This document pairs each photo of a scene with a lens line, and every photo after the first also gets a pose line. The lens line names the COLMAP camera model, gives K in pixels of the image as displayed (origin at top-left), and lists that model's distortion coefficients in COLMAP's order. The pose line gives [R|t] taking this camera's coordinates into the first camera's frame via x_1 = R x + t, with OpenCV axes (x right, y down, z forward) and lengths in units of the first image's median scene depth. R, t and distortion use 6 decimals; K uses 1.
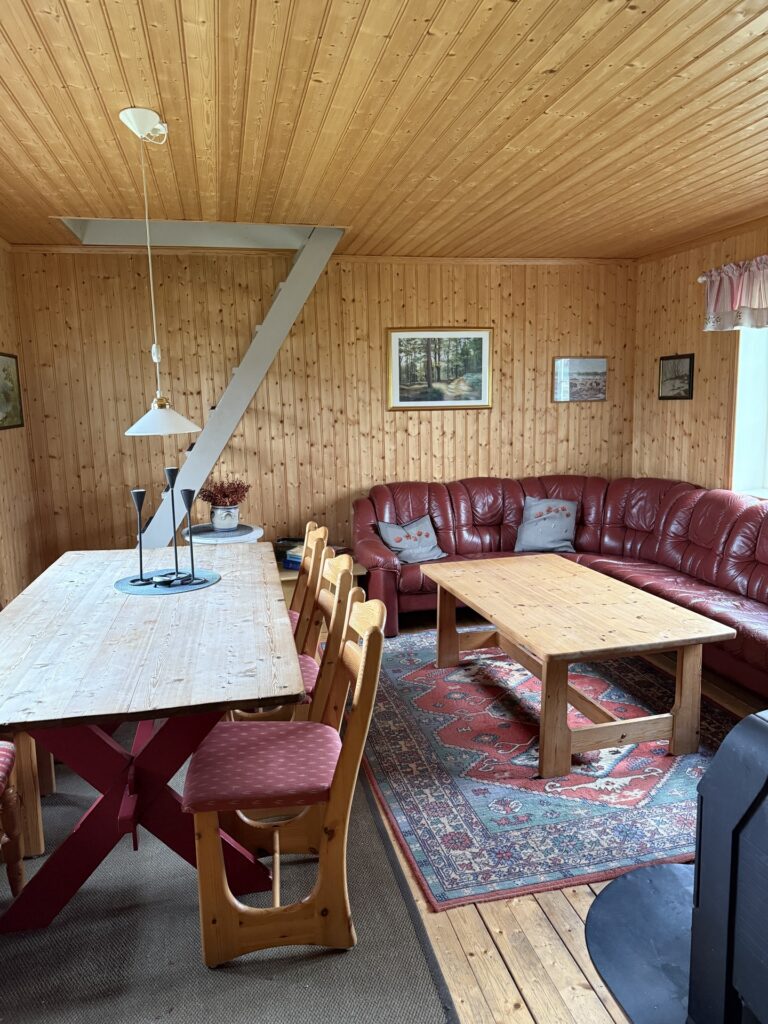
lens RADIAL K [[707.2, 0, 380.3], [0, 707.2, 510.3], [0, 0, 1]] dist [0.084582, -0.116208]
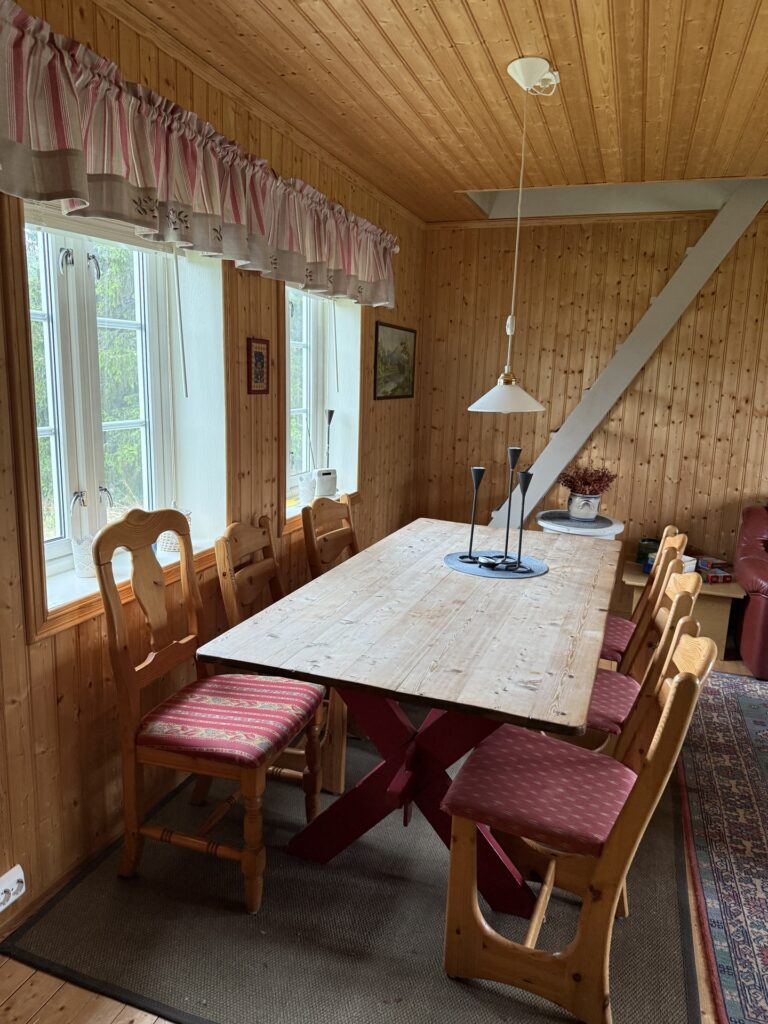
lens RADIAL K [[709.7, 0, 385.9], [0, 709.7, 517.4], [0, 0, 1]] dist [0.030732, -0.053326]
pose [[0.847067, 0.148409, -0.510345, 0.056097], [-0.131060, 0.988897, 0.070040, -0.009809], [0.515073, 0.007557, 0.857113, 0.100264]]
